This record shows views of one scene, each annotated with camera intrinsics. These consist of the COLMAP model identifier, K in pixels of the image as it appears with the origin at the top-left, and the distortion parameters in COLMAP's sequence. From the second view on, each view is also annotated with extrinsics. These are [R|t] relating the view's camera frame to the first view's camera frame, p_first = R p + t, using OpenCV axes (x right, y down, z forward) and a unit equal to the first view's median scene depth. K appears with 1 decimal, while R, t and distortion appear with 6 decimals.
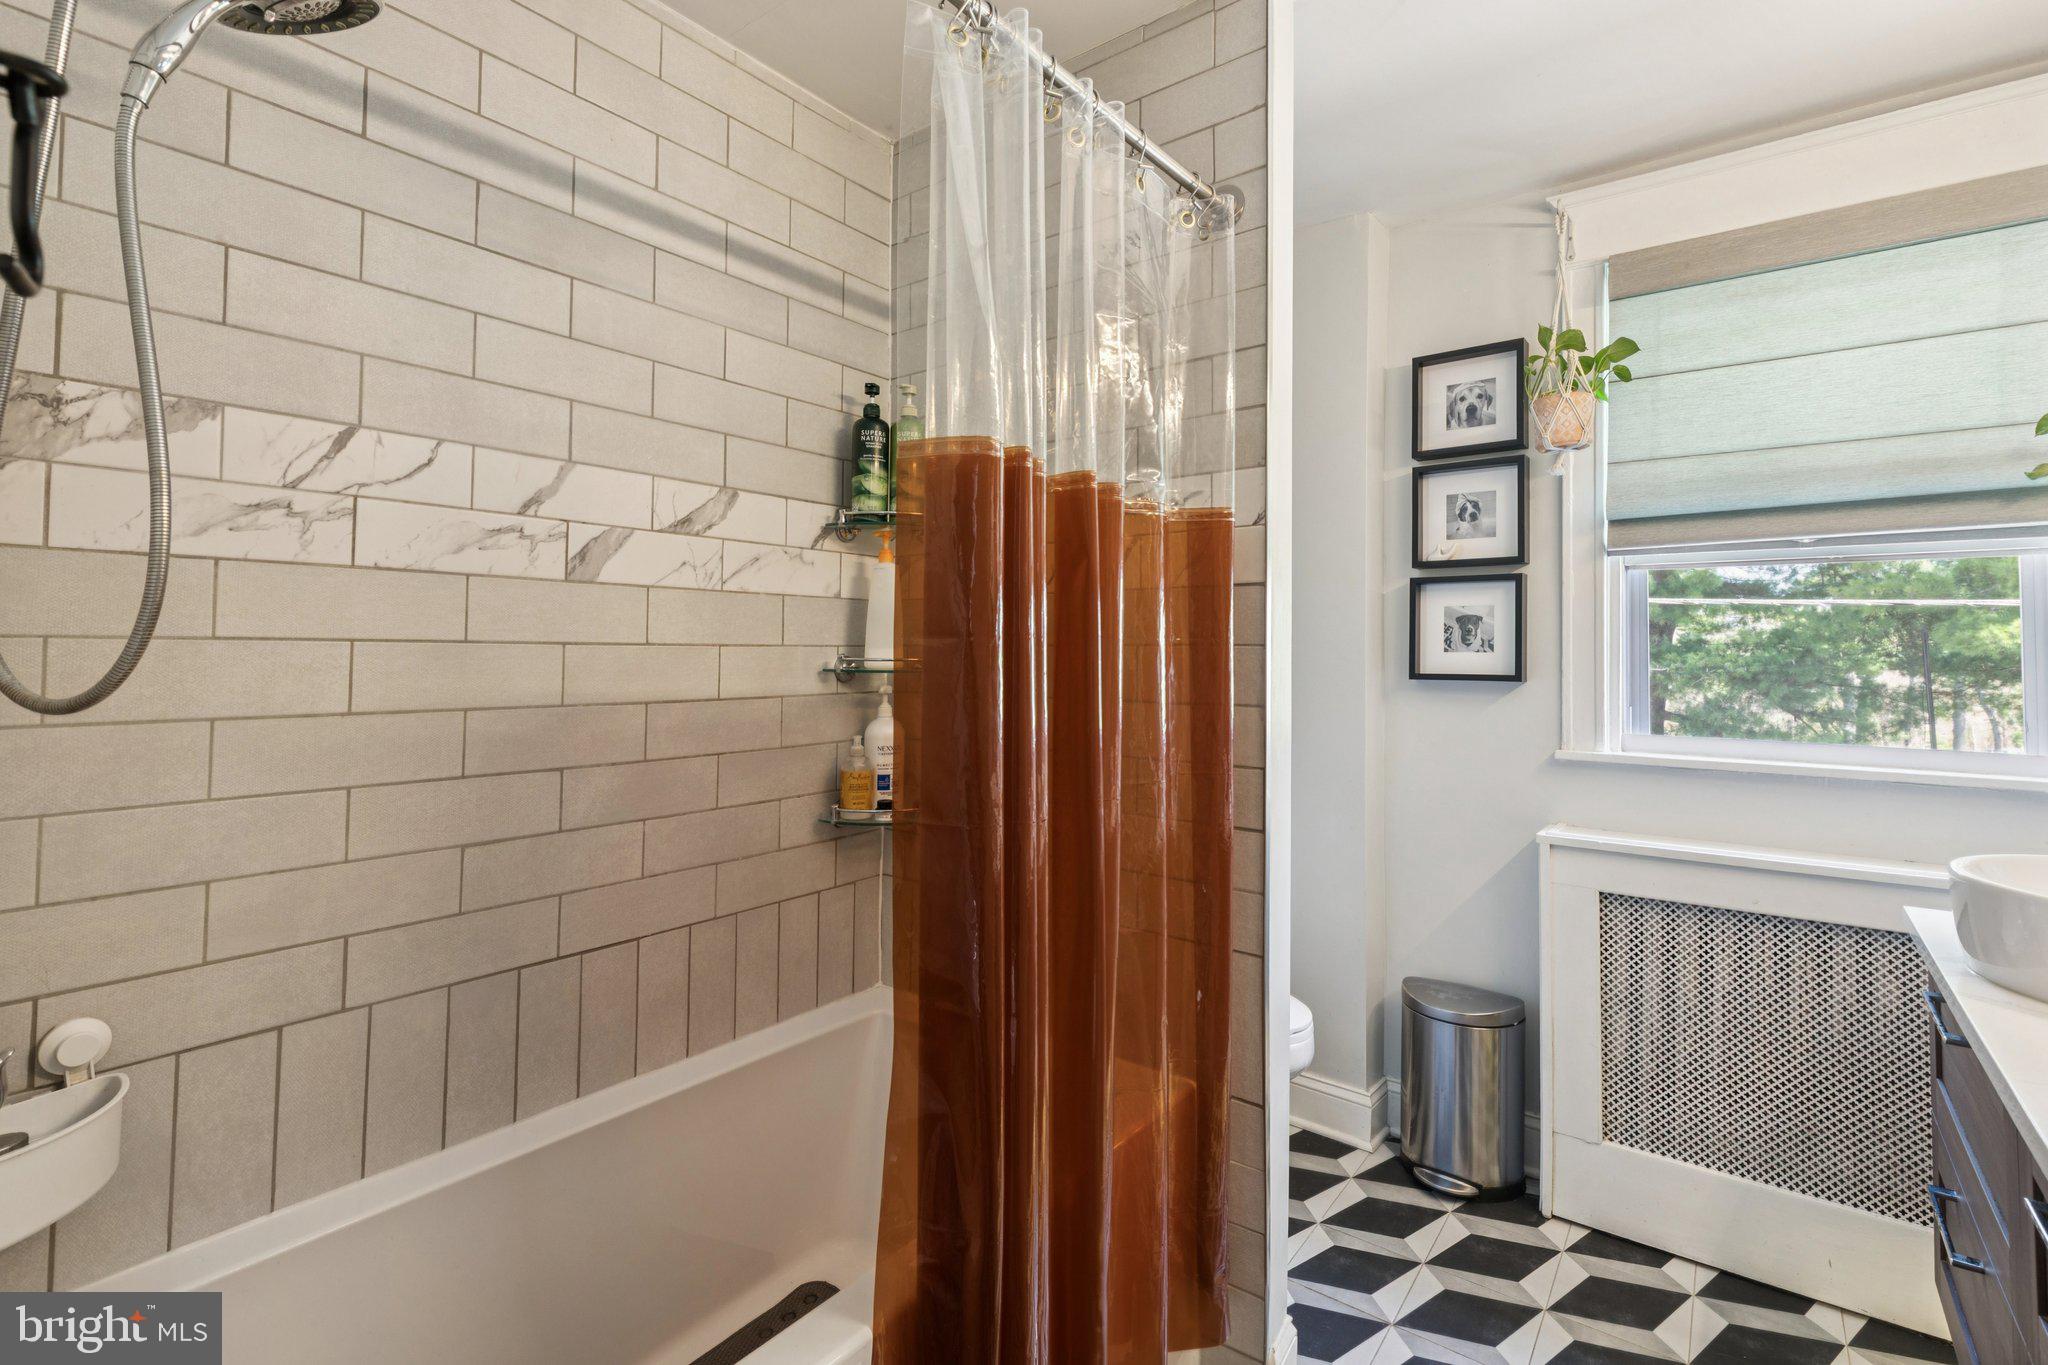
lens RADIAL K [[932.4, 0, 1011.6], [0, 932.4, 659.5], [0, 0, 1]] dist [0.003090, -0.000862]
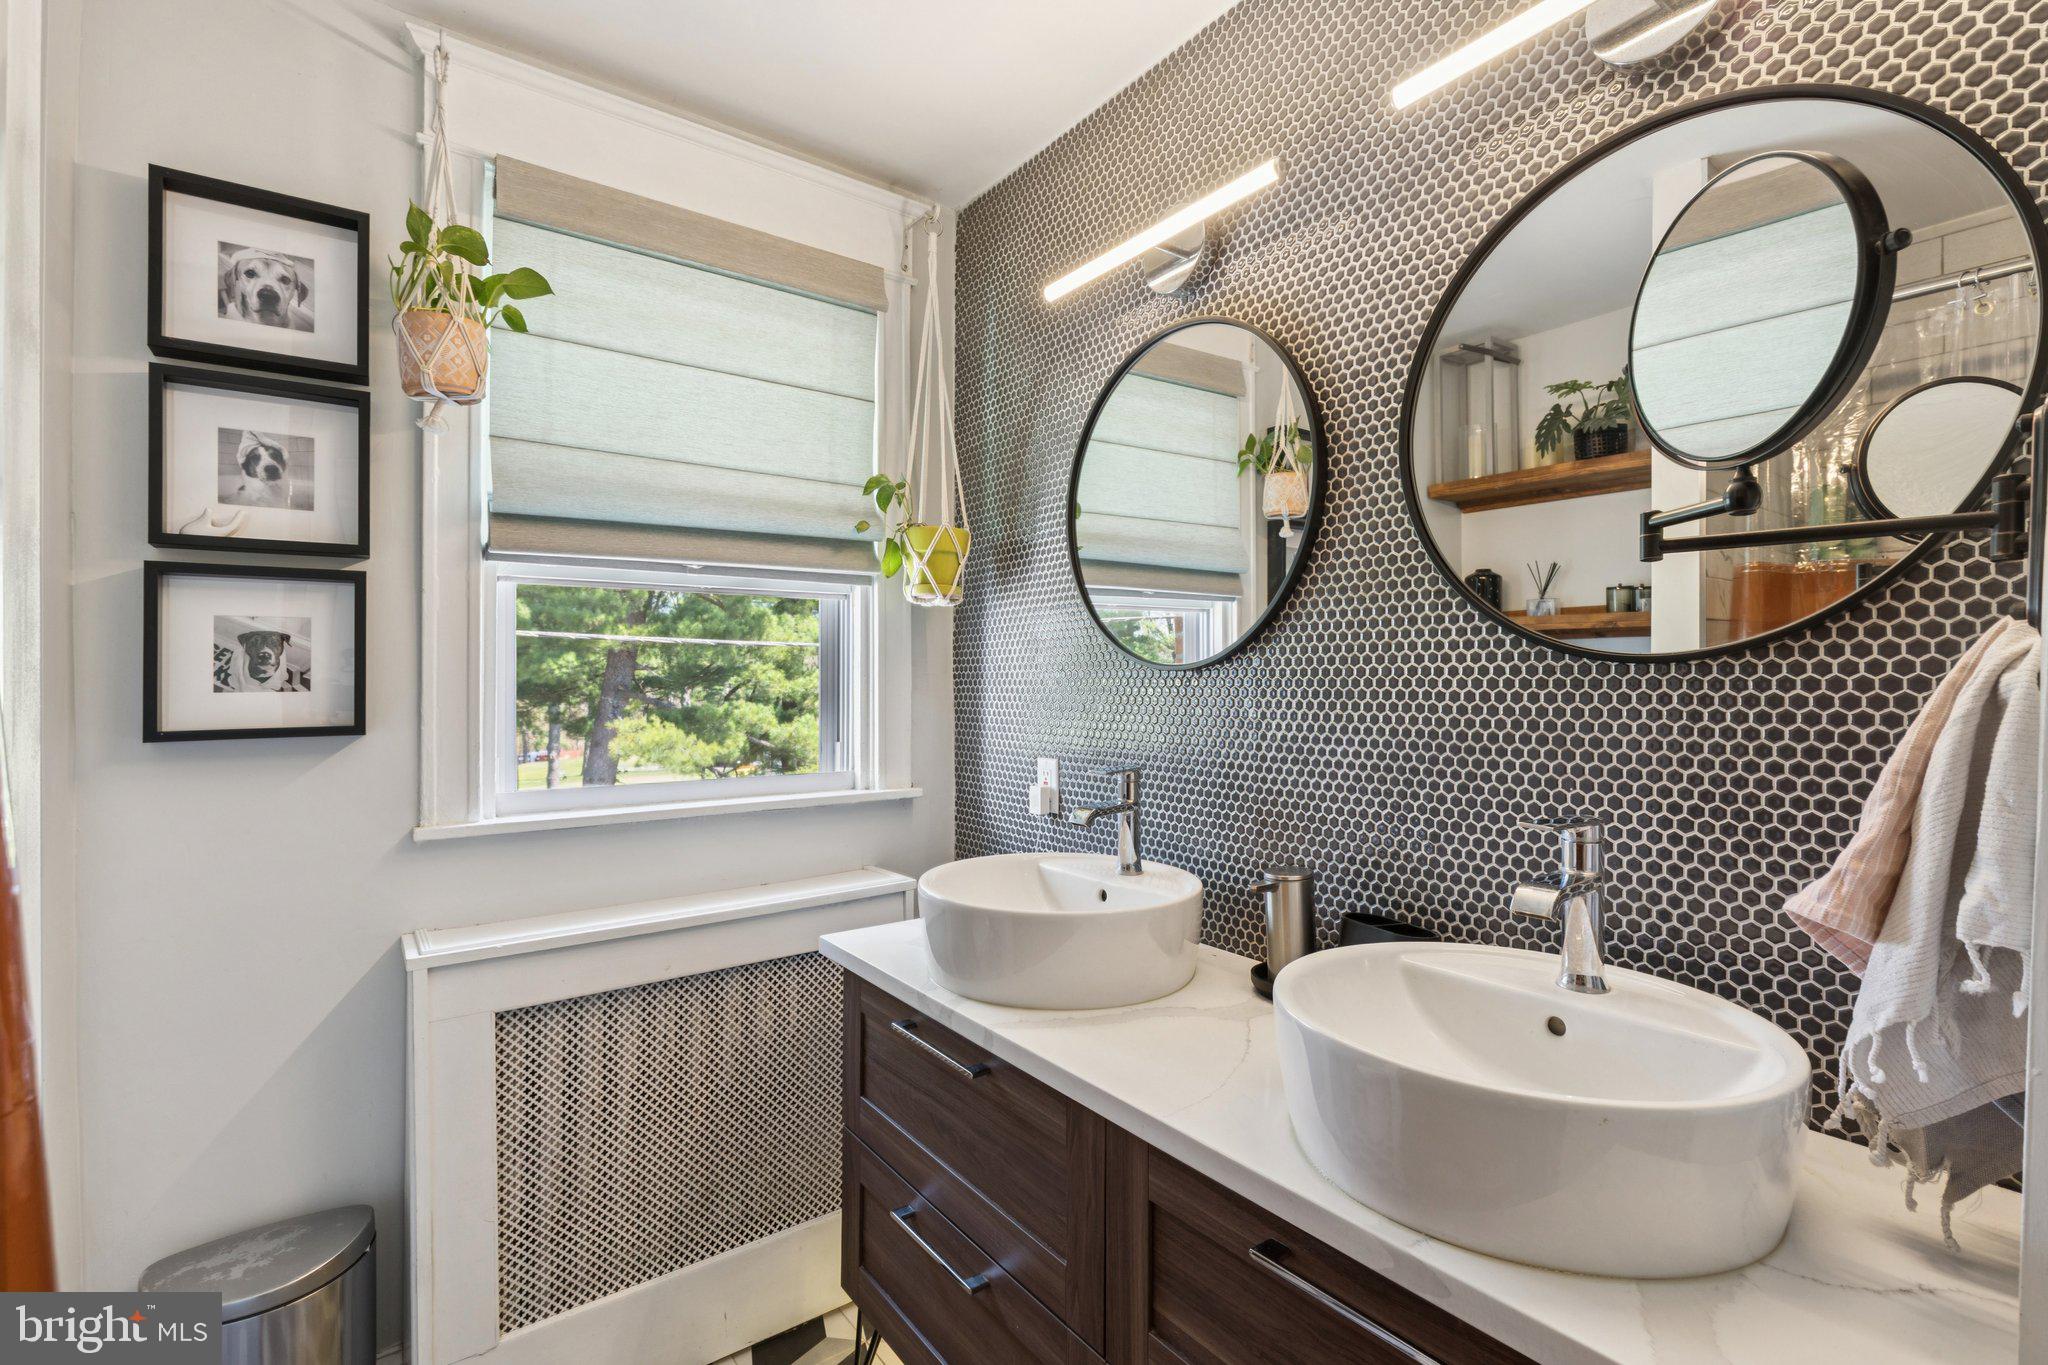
lens RADIAL K [[932.4, 0, 1010.6], [0, 932.4, 681.8], [0, 0, 1]] dist [0.003090, -0.000862]
pose [[0.253574, -0.012066, 0.967241, 0.020785], [0.017800, 0.999811, 0.007806, -0.011651], [-0.967152, 0.015237, 0.253741, 0.414636]]
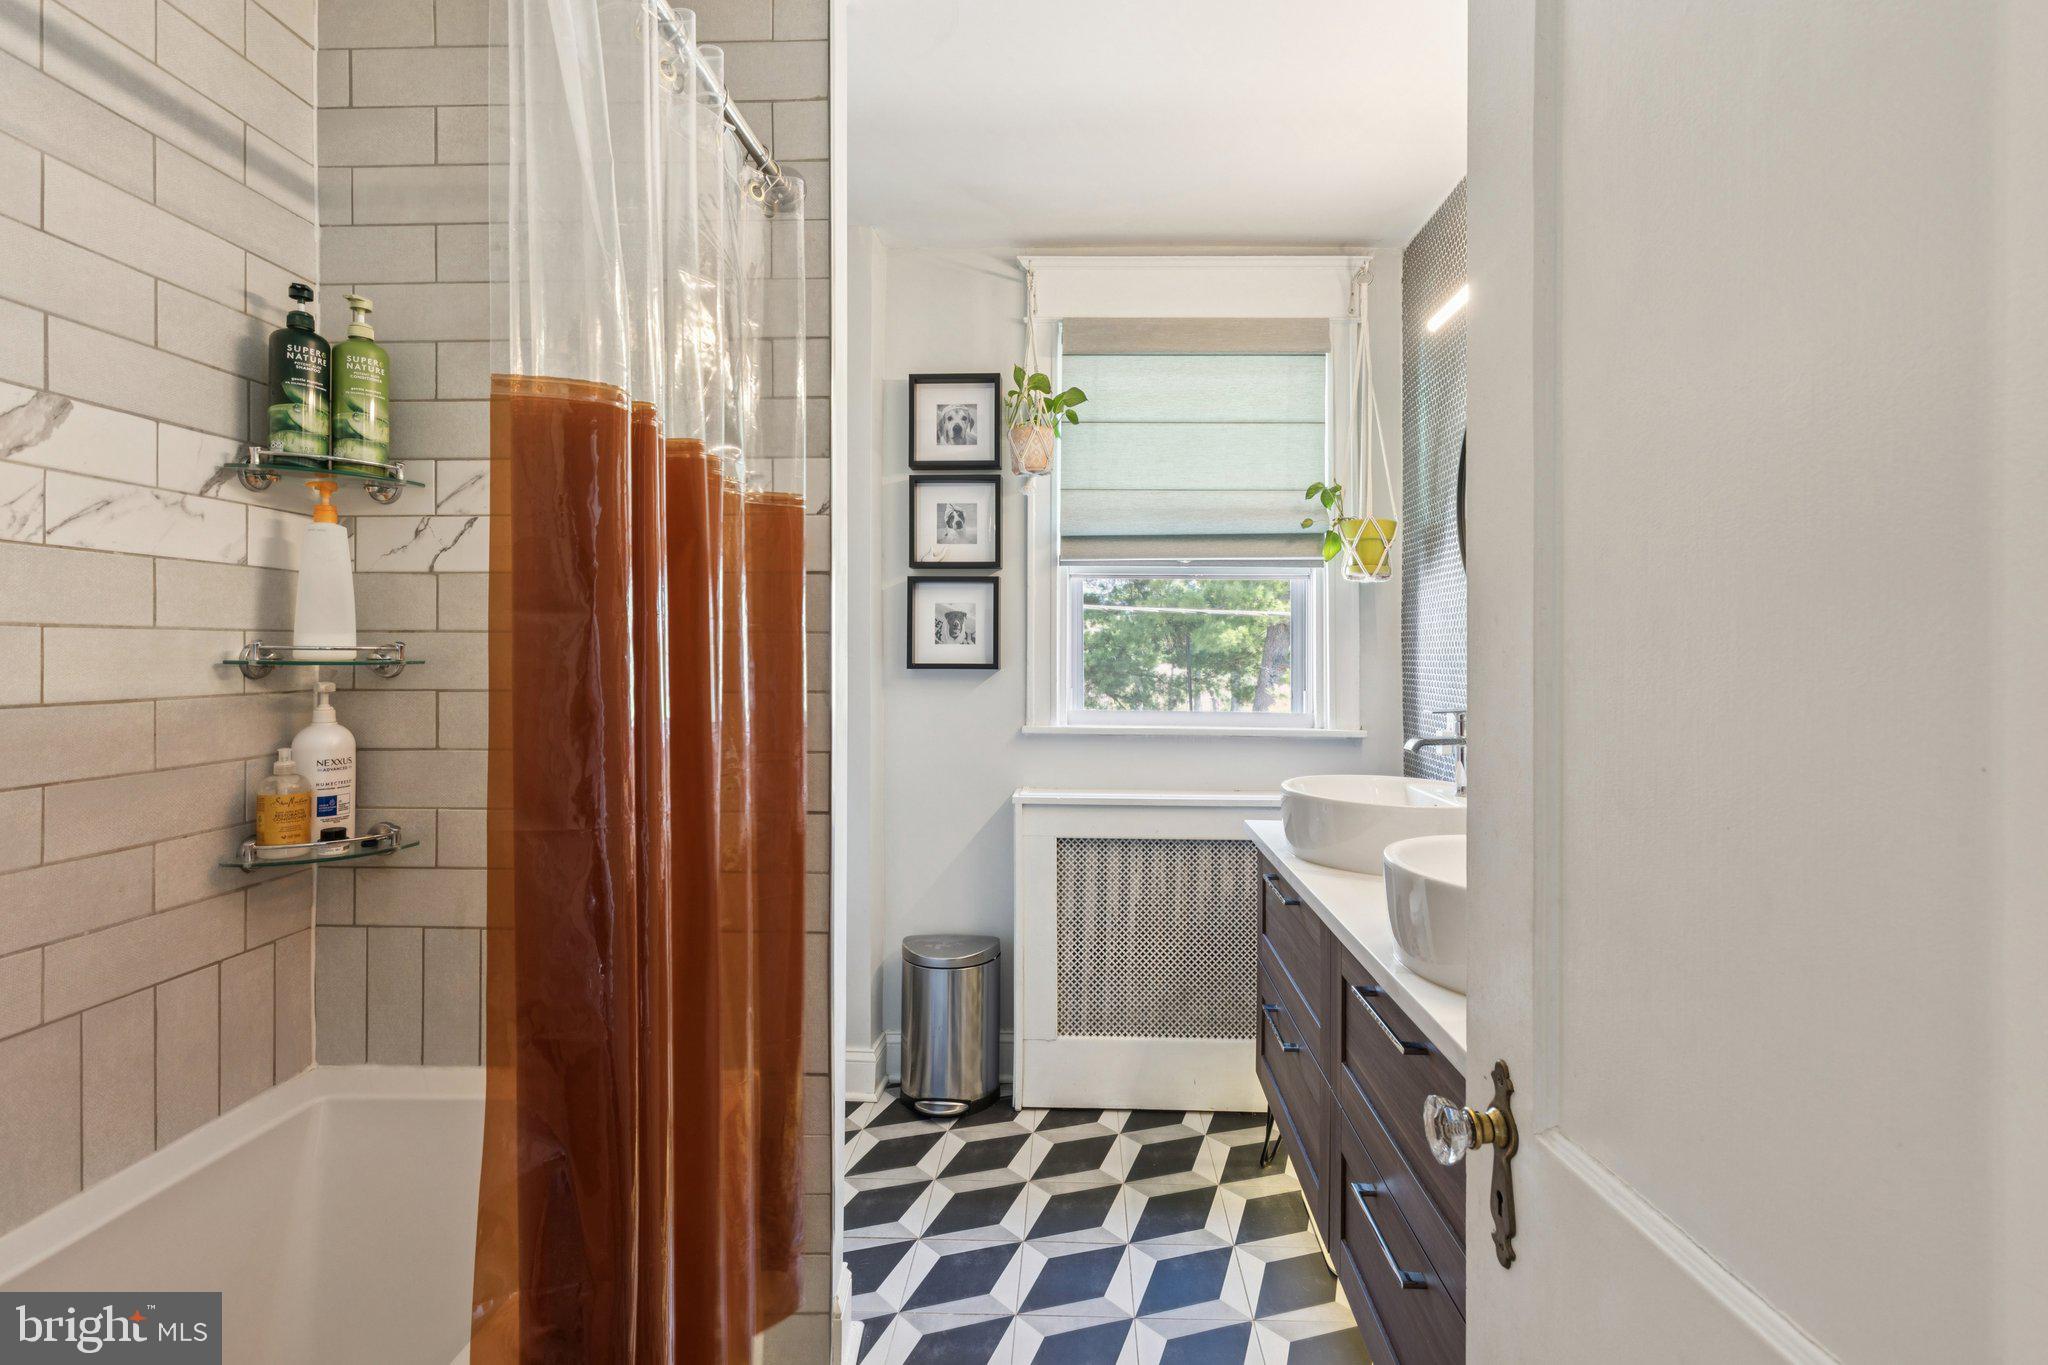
lens RADIAL K [[932.4, 0, 1034.1], [0, 932.4, 690.8], [0, 0, 1]] dist [0.003090, -0.000862]
pose [[0.811781, -0.024774, 0.583436, -0.110064], [0.004447, 0.999333, 0.036246, 0.009407], [-0.583944, -0.026829, 0.811350, 0.021671]]
